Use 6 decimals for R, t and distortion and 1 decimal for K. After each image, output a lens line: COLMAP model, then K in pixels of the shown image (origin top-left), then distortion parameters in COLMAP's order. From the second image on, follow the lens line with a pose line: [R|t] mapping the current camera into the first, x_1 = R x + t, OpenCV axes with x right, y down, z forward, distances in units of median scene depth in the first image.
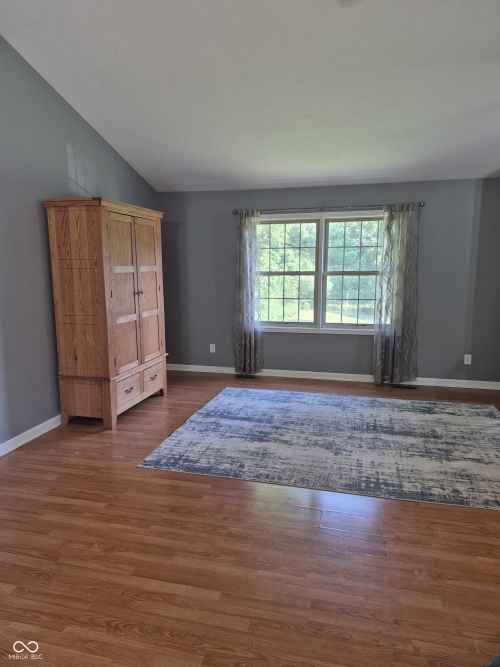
lens RADIAL K [[462.4, 0, 252.2], [0, 462.4, 335.4], [0, 0, 1]] dist [0.047075, -0.038409]
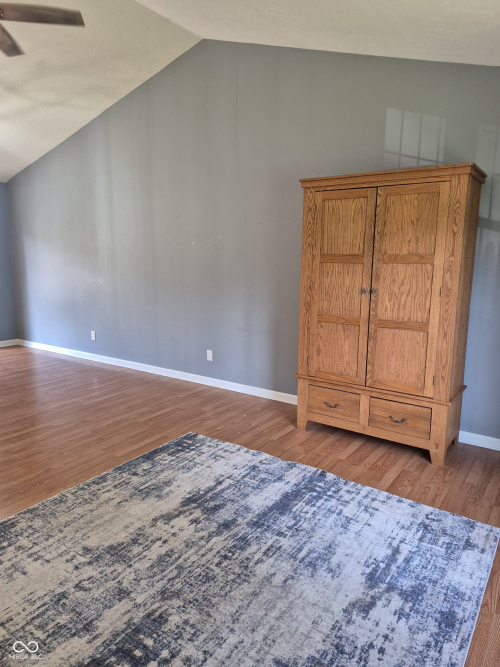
lens RADIAL K [[462.4, 0, 252.2], [0, 462.4, 335.4], [0, 0, 1]] dist [0.047075, -0.038409]
pose [[-0.350587, 0.180345, -0.919002, 0.596958], [-0.151049, 0.957548, 0.245532, -0.207285], [0.924269, 0.224895, -0.308463, 1.247580]]
